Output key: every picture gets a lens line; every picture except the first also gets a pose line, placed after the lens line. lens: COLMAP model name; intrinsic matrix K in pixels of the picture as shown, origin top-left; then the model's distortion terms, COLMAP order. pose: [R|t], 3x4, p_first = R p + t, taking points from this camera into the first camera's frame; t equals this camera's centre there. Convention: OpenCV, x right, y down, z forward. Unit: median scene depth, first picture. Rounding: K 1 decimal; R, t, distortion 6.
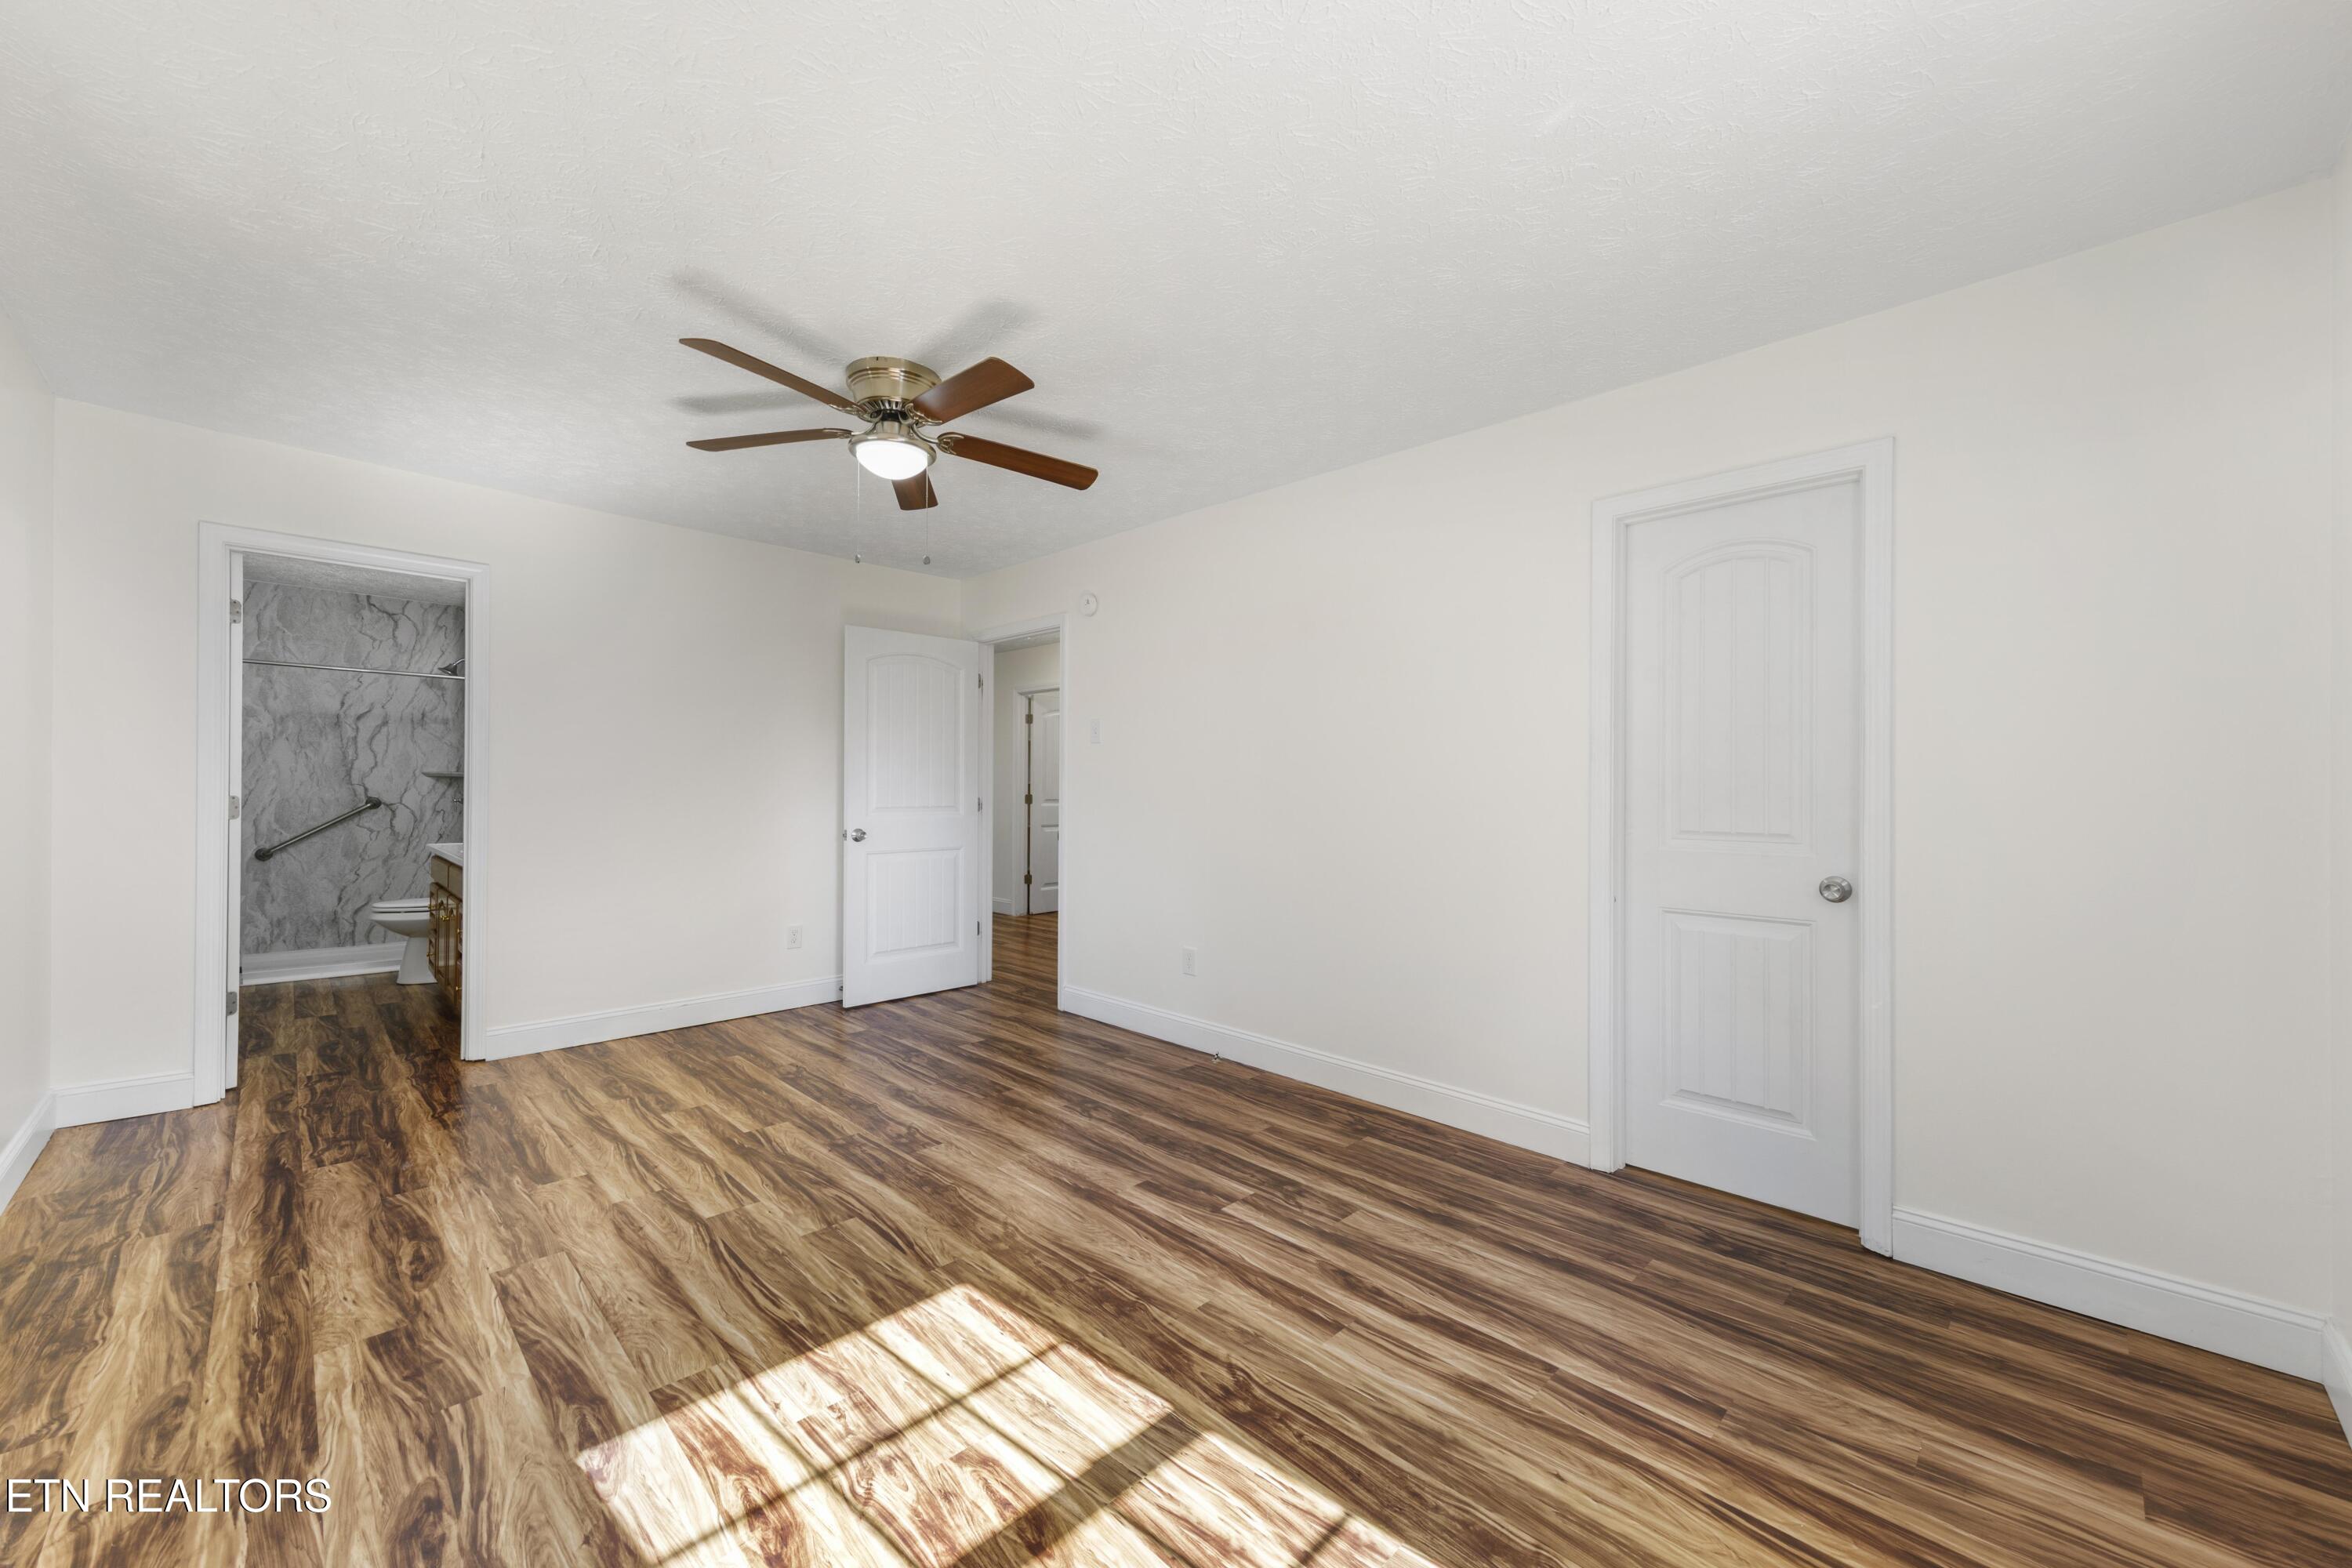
lens RADIAL K [[926.3, 0, 1152.8], [0, 926.3, 786.7], [0, 0, 1]] dist [0.004183, -0.000597]
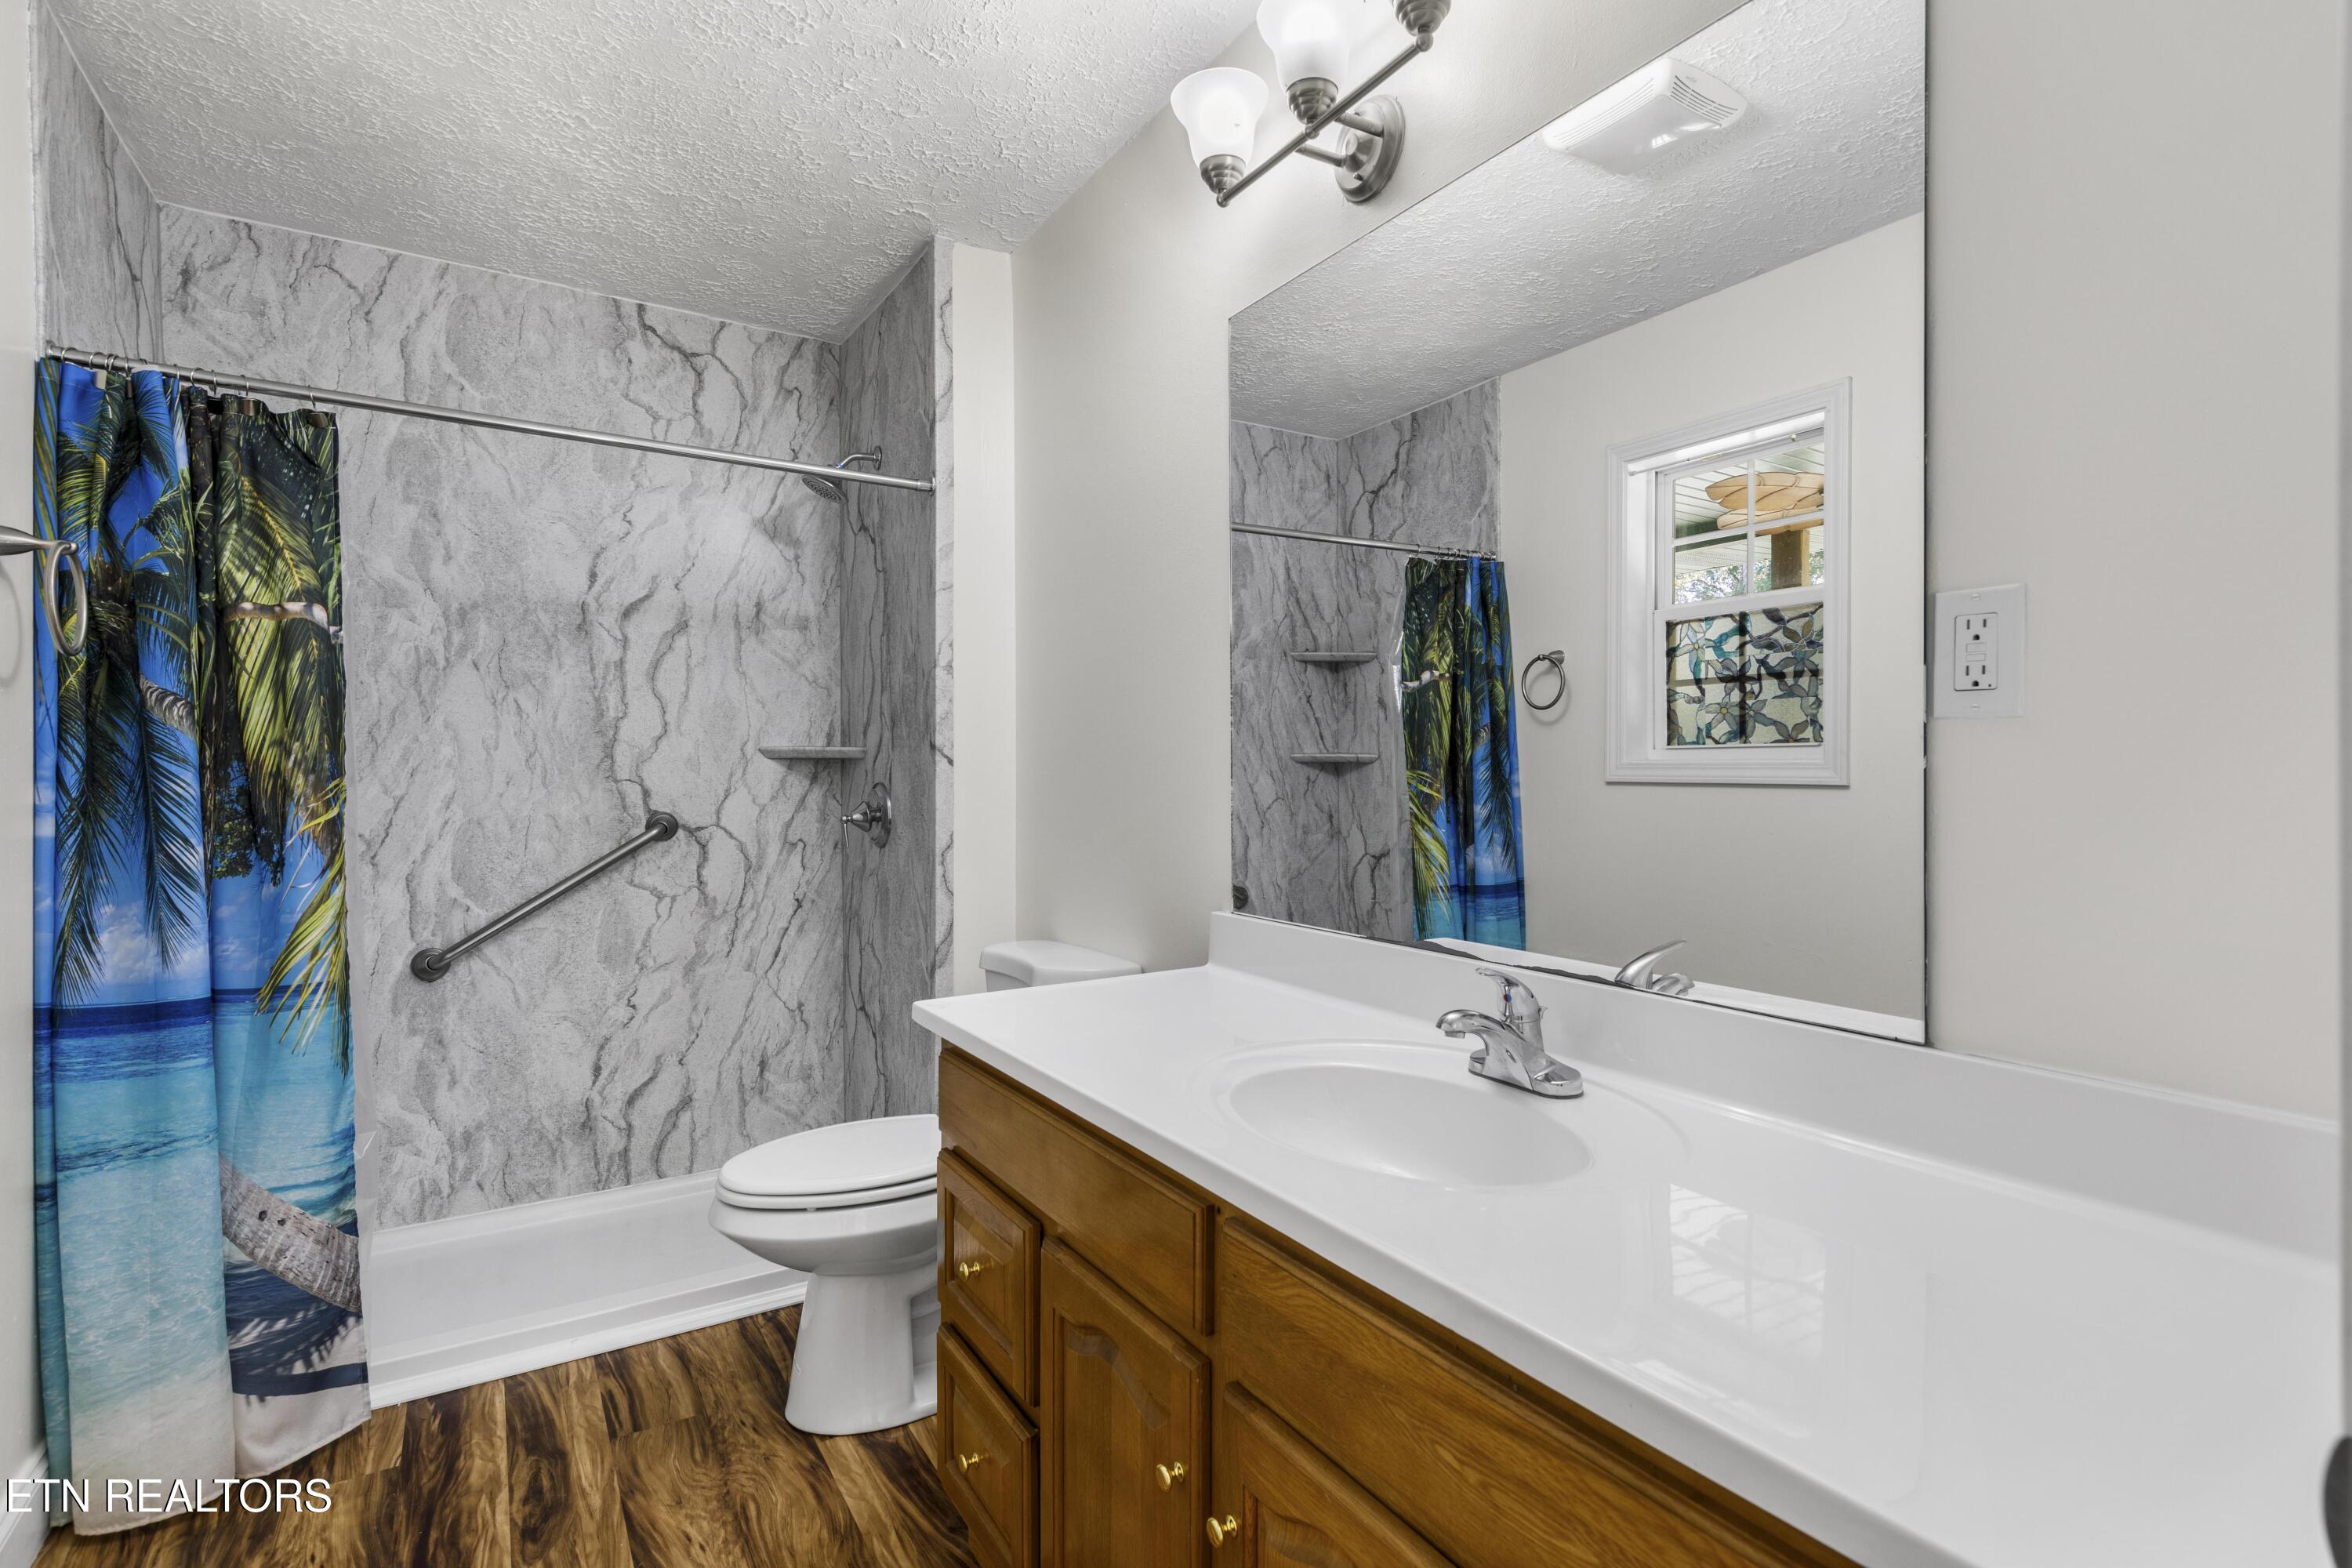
lens RADIAL K [[1049.8, 0, 1109.4], [0, 1049.8, 786.8], [0, 0, 1]] dist [-0.001316, 0.001158]
pose [[0.974949, -0.012427, -0.222079, -0.561584], [0.015205, 0.999826, 0.010806, -0.001486], [0.221906, -0.013912, 0.974969, 0.614308]]
